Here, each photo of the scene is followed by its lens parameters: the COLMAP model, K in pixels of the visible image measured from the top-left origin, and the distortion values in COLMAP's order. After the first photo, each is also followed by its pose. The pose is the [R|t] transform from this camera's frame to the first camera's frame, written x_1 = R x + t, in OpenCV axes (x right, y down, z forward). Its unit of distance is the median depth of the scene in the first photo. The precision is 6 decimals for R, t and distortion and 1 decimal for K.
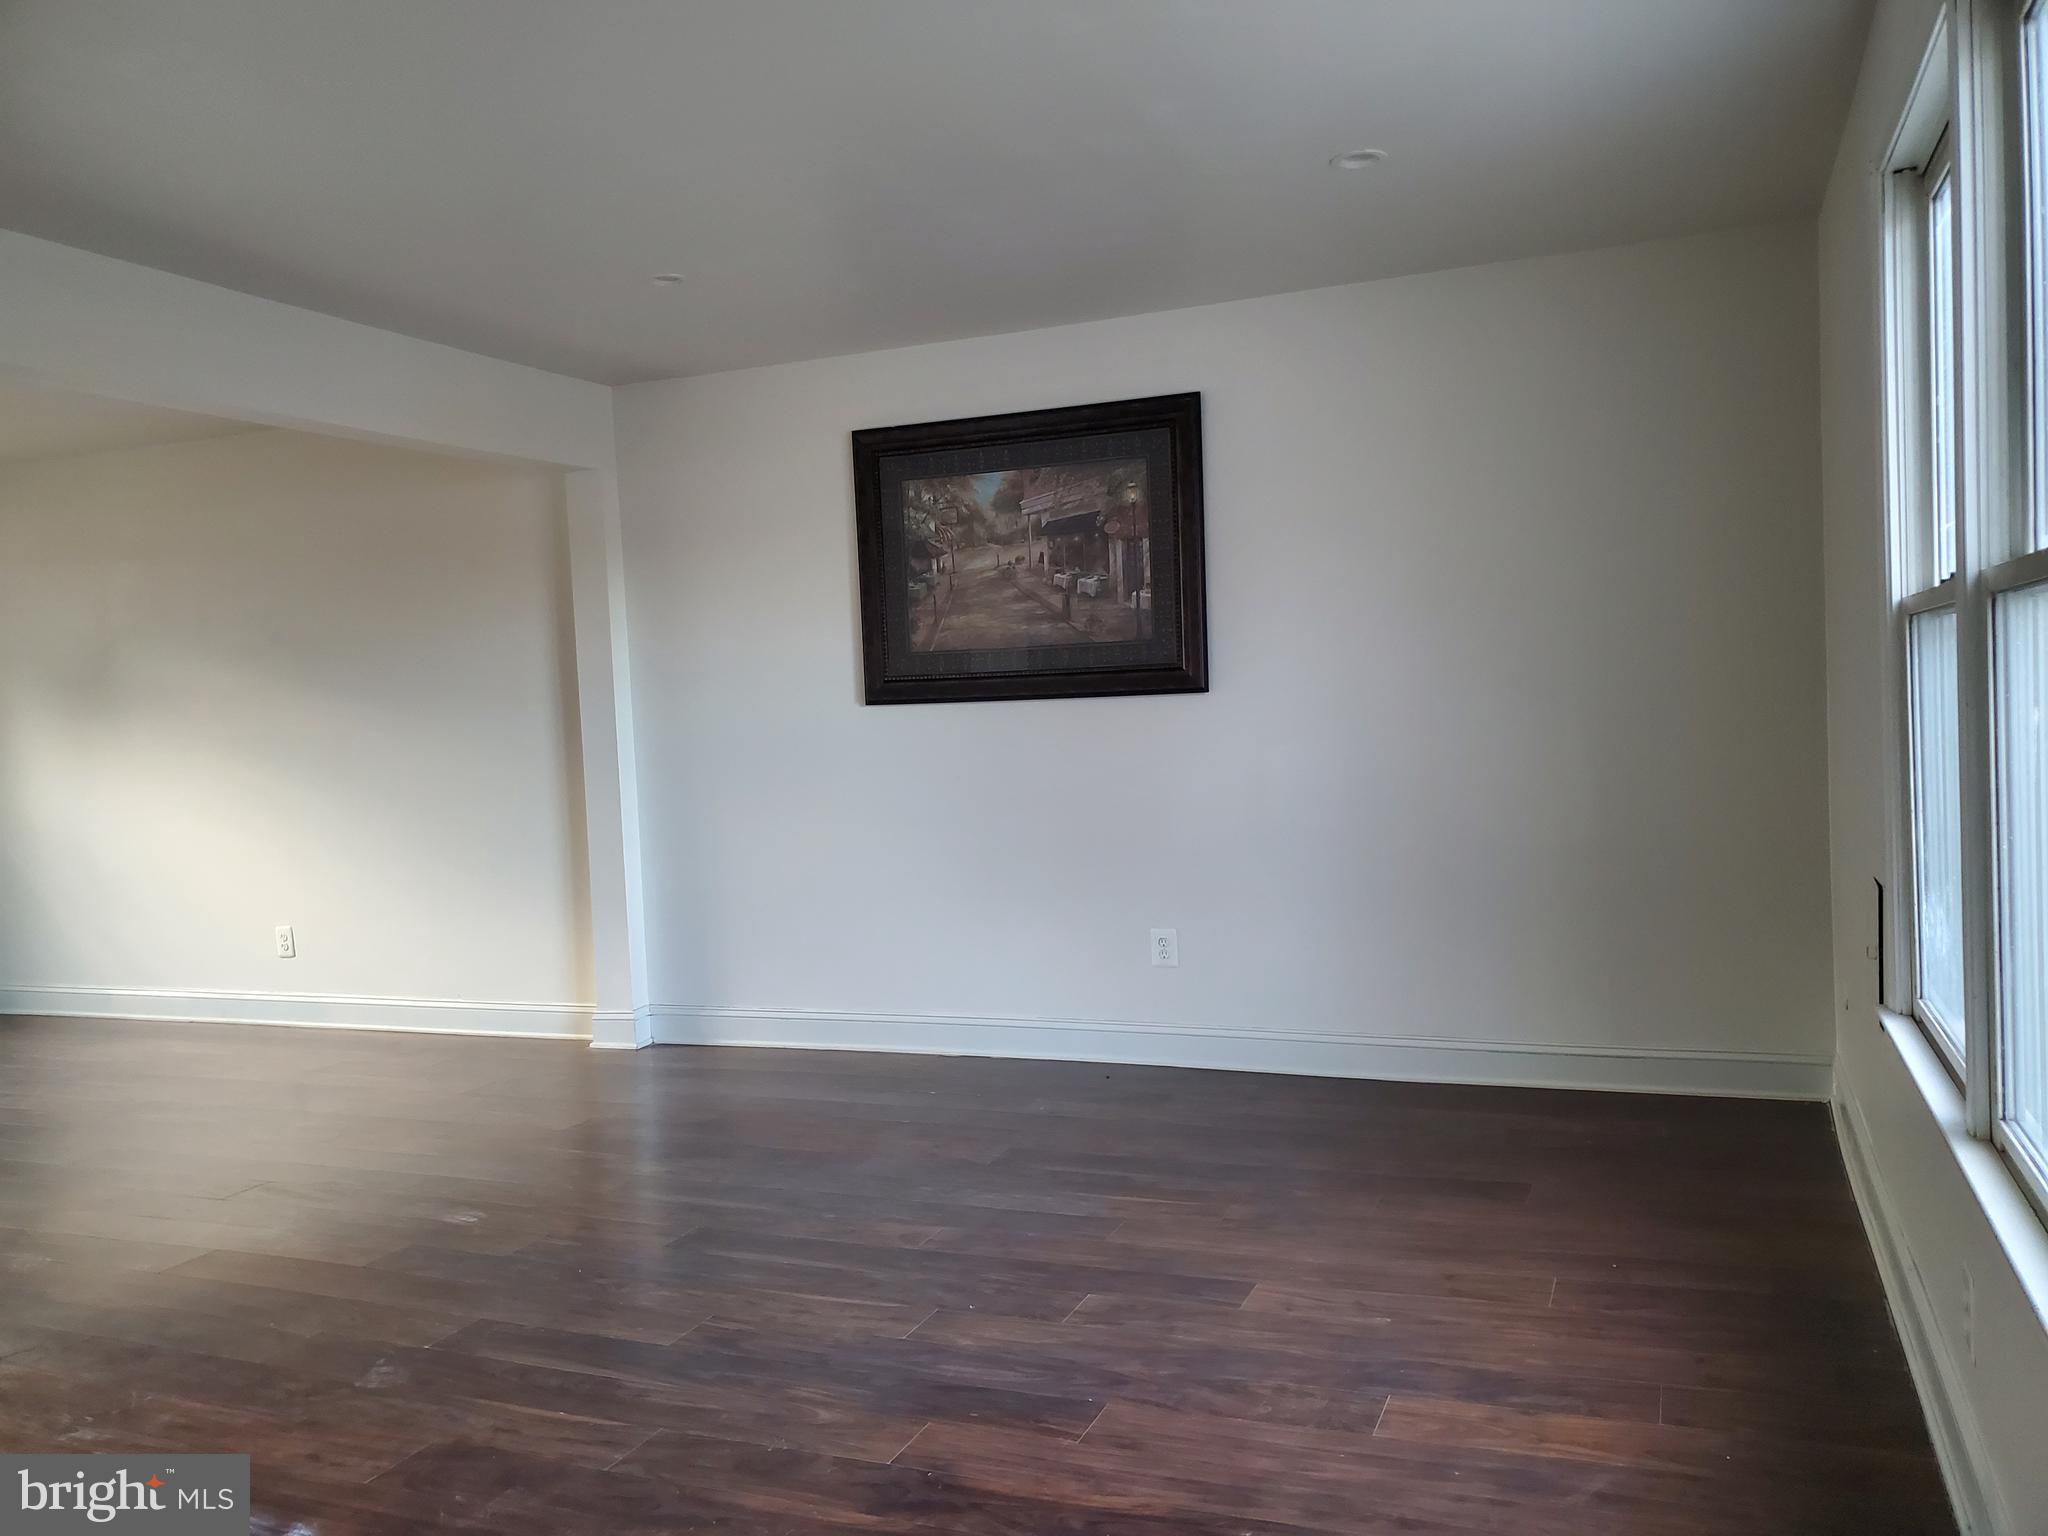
lens RADIAL K [[1584.9, 0, 1028.5], [0, 1584.9, 764.2], [0, 0, 1]] dist [0.024759, -0.023850]
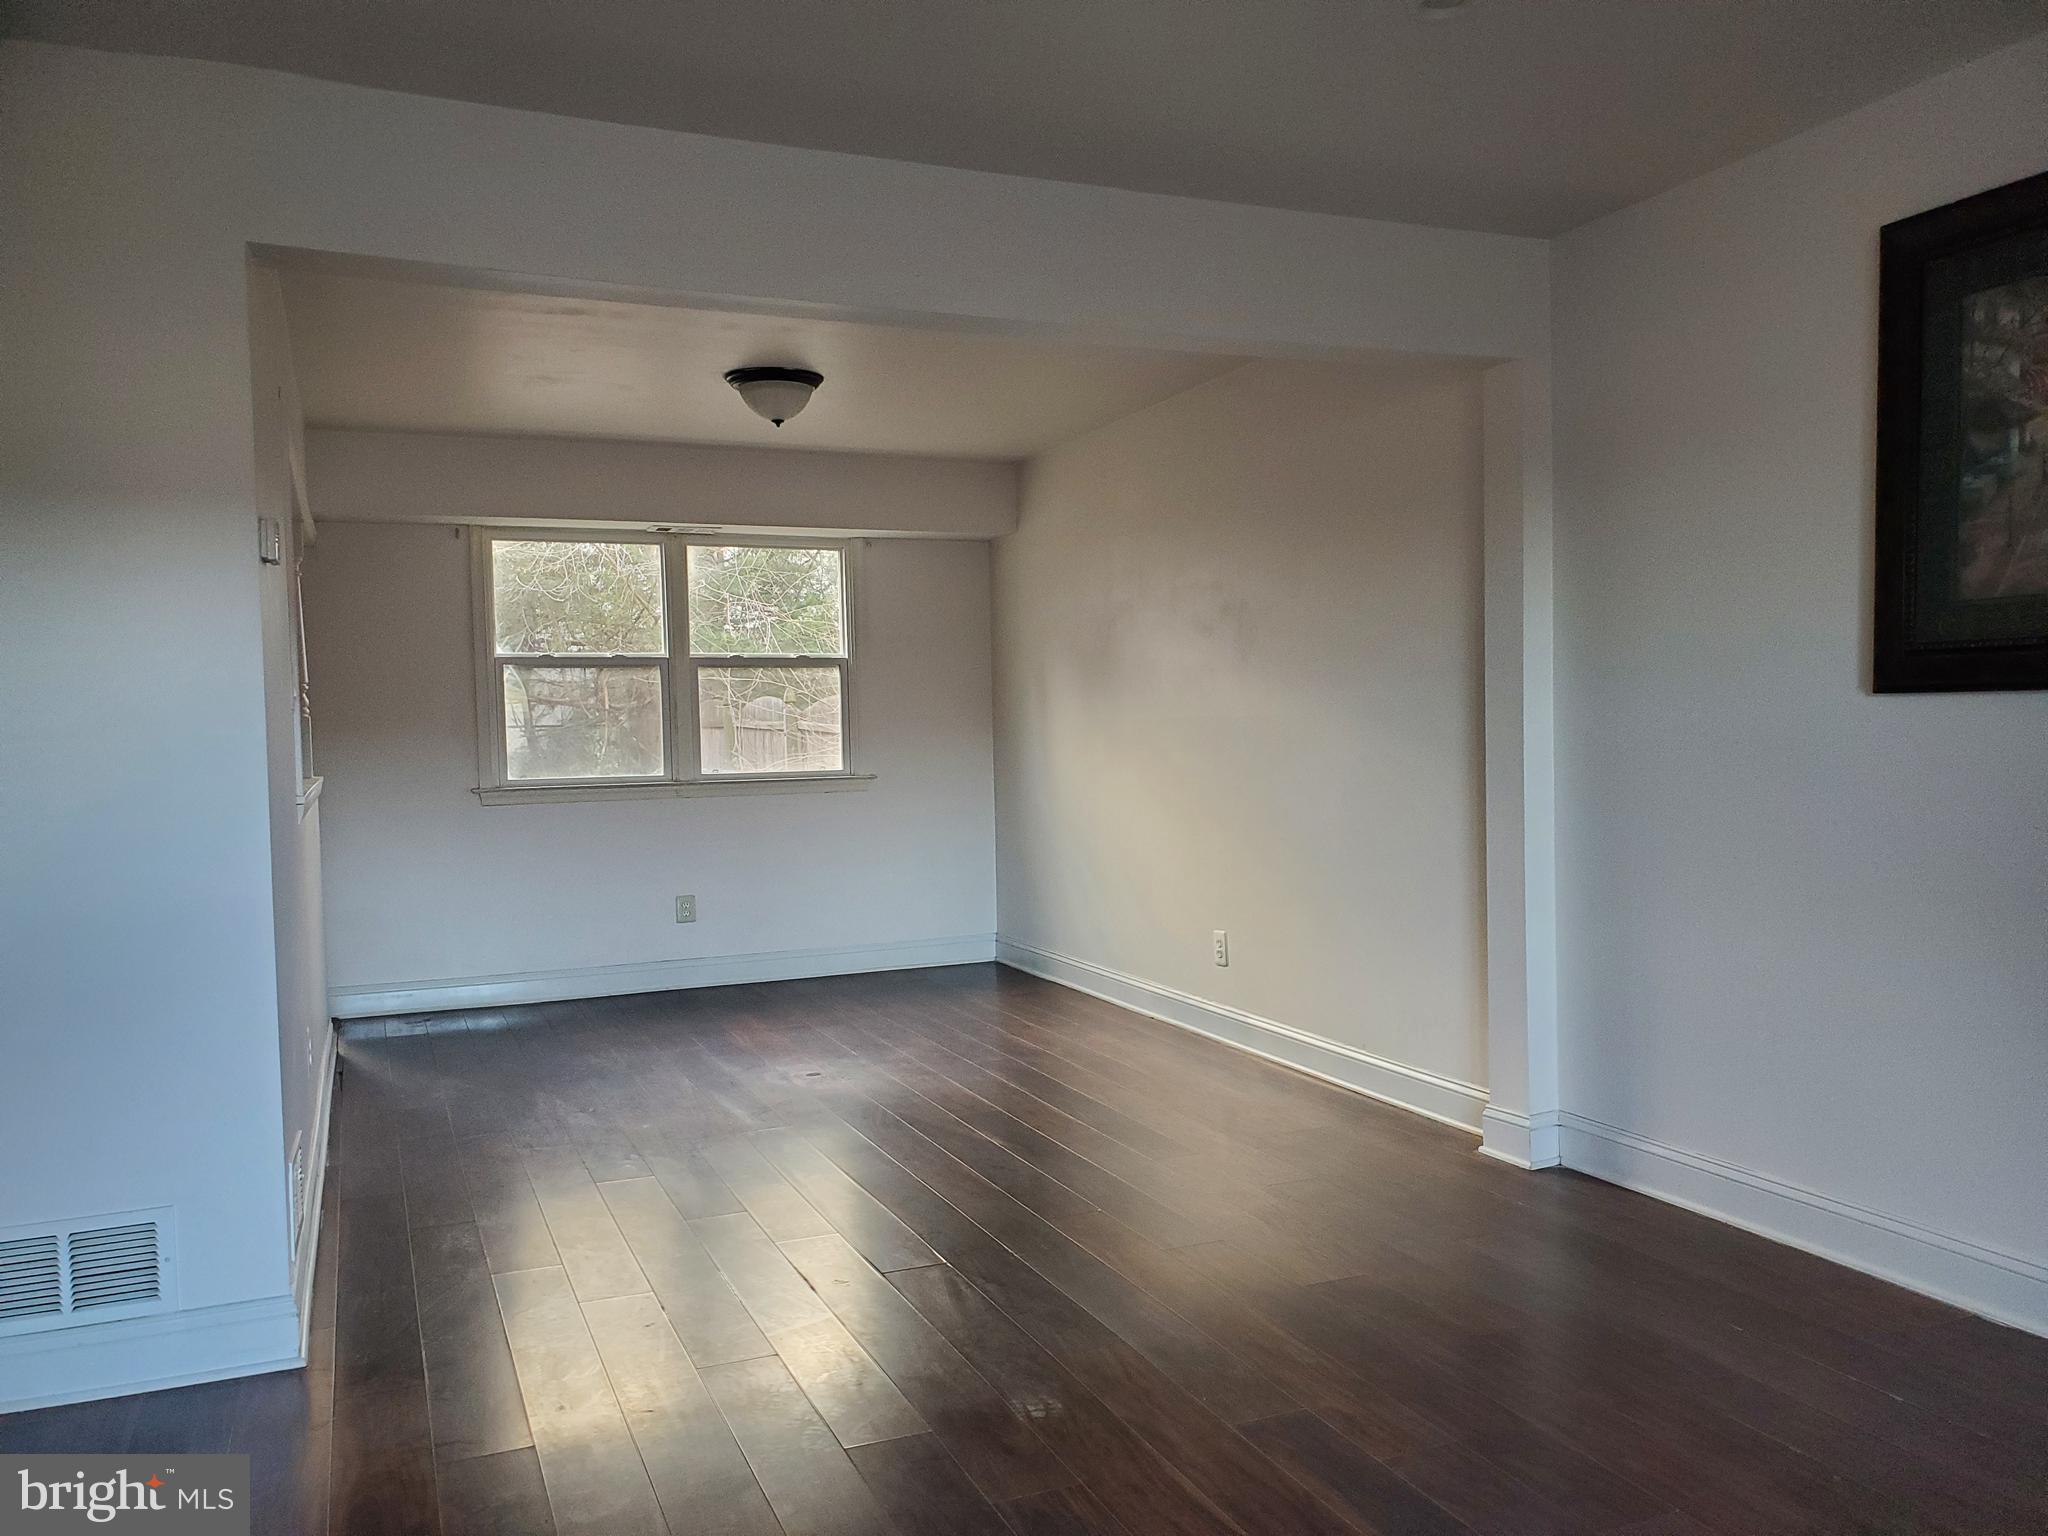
lens RADIAL K [[1584.9, 0, 1021.6], [0, 1584.9, 780.9], [0, 0, 1]] dist [0.024759, -0.023850]
pose [[0.718089, 0.058832, -0.693461, 0.083289], [-0.046978, 0.998245, 0.036043, -0.011323], [0.694364, 0.006696, 0.719592, 0.362272]]
